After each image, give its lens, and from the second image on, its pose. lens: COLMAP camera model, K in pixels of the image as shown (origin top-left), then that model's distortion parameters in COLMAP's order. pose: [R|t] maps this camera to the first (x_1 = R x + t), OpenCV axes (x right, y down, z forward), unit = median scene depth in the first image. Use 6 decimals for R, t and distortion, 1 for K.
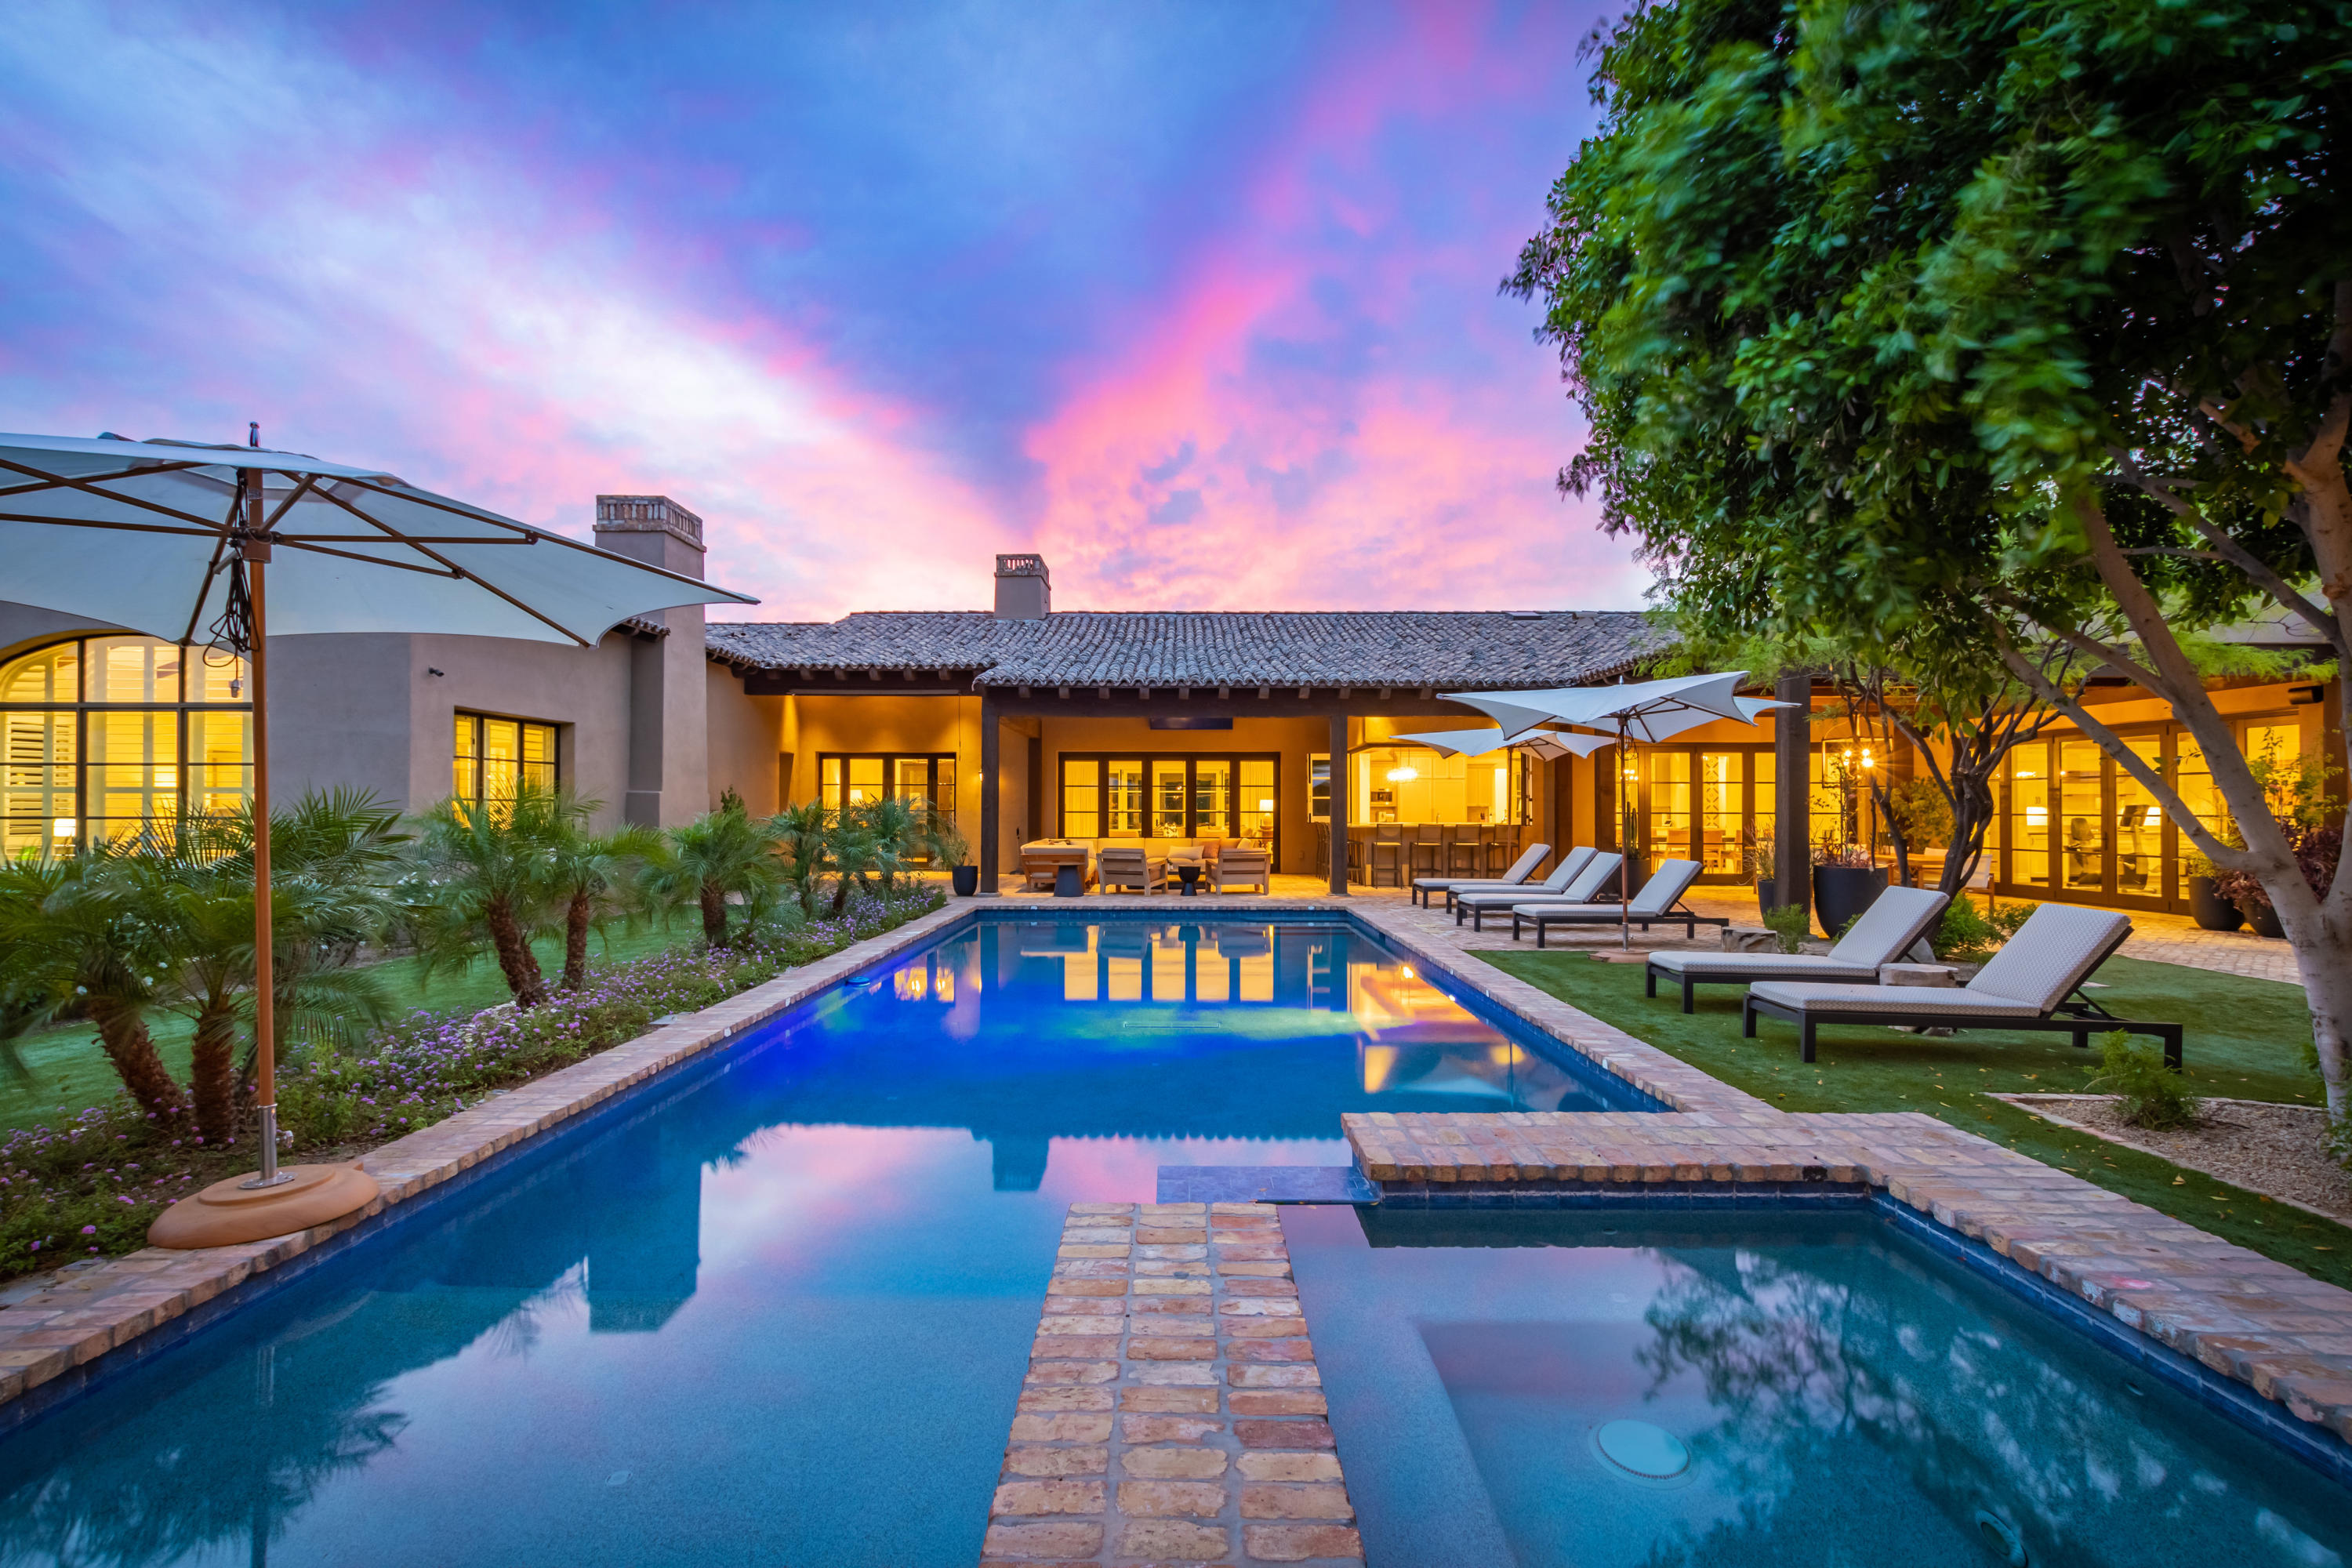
lens RADIAL K [[1069.9, 0, 1176.0], [0, 1069.9, 784.0], [0, 0, 1]] dist [0.008598, -0.005365]
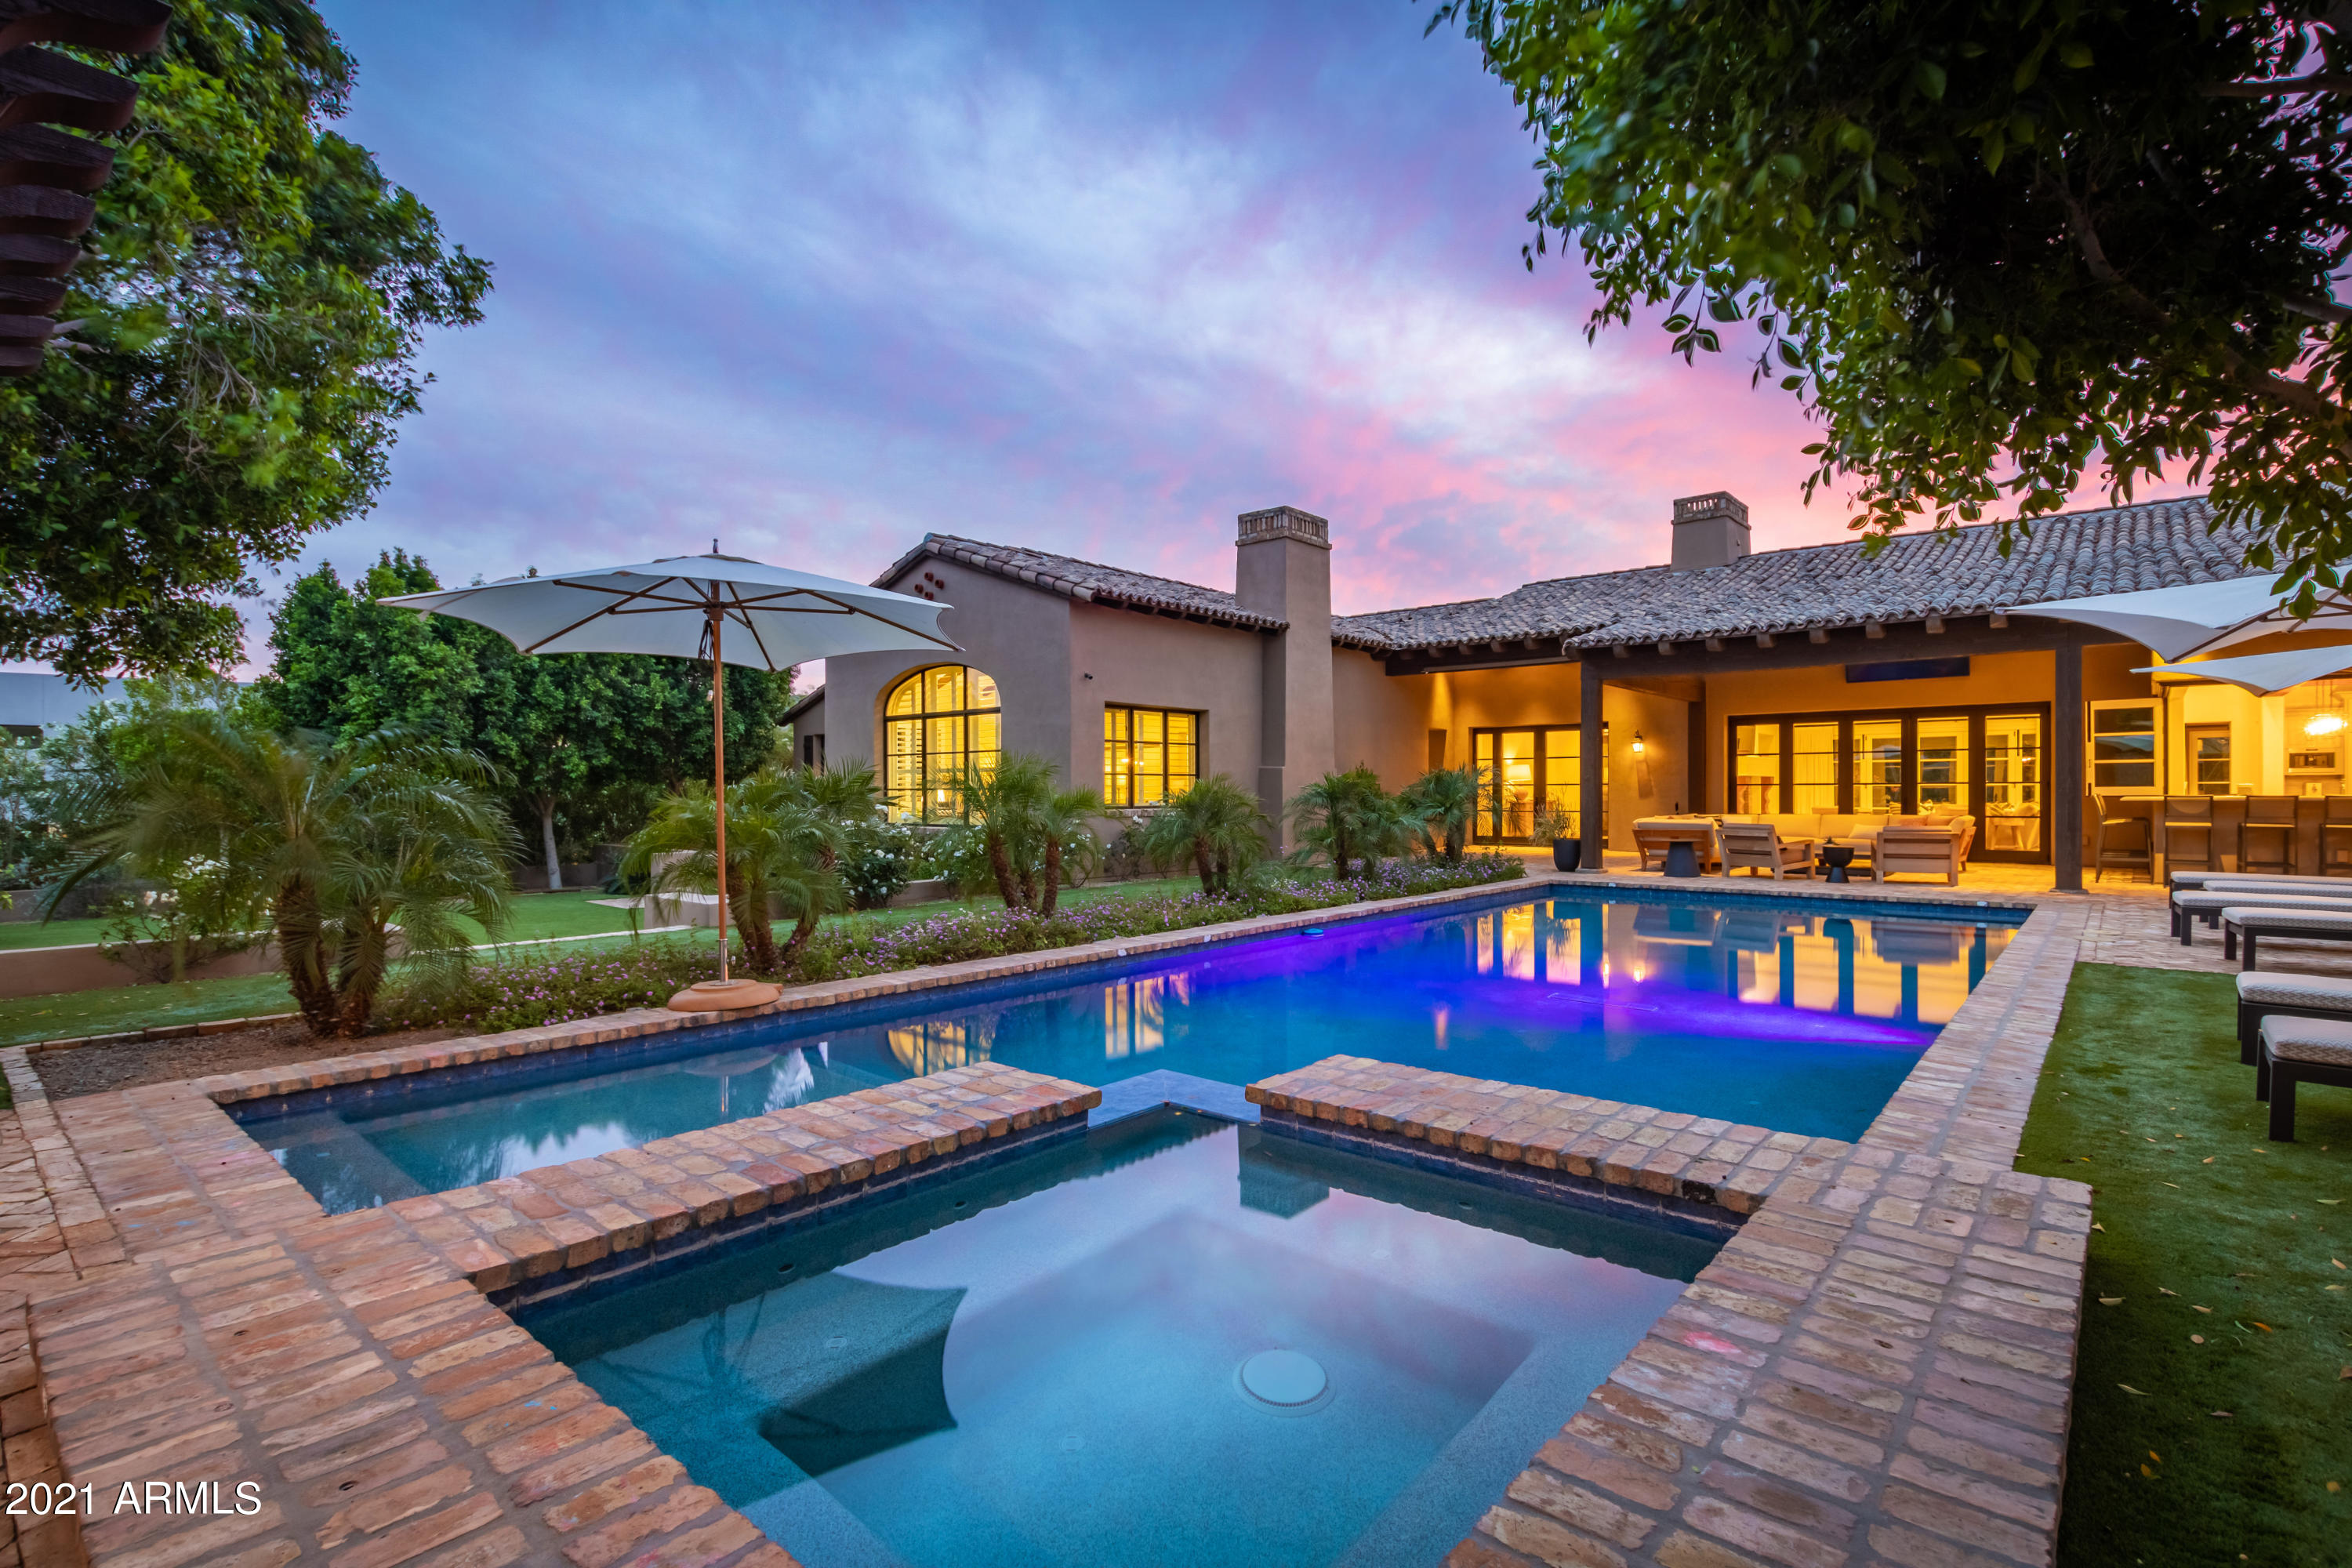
lens RADIAL K [[1107.8, 0, 1176.0], [0, 1107.8, 784.0], [0, 0, 1]] dist [-0.005896, -0.000143]
pose [[0.757321, -0.008506, -0.652988, 0.197515], [0.019452, 0.999765, 0.009537, 0.011714], [0.652753, -0.019924, 0.757308, 0.034057]]
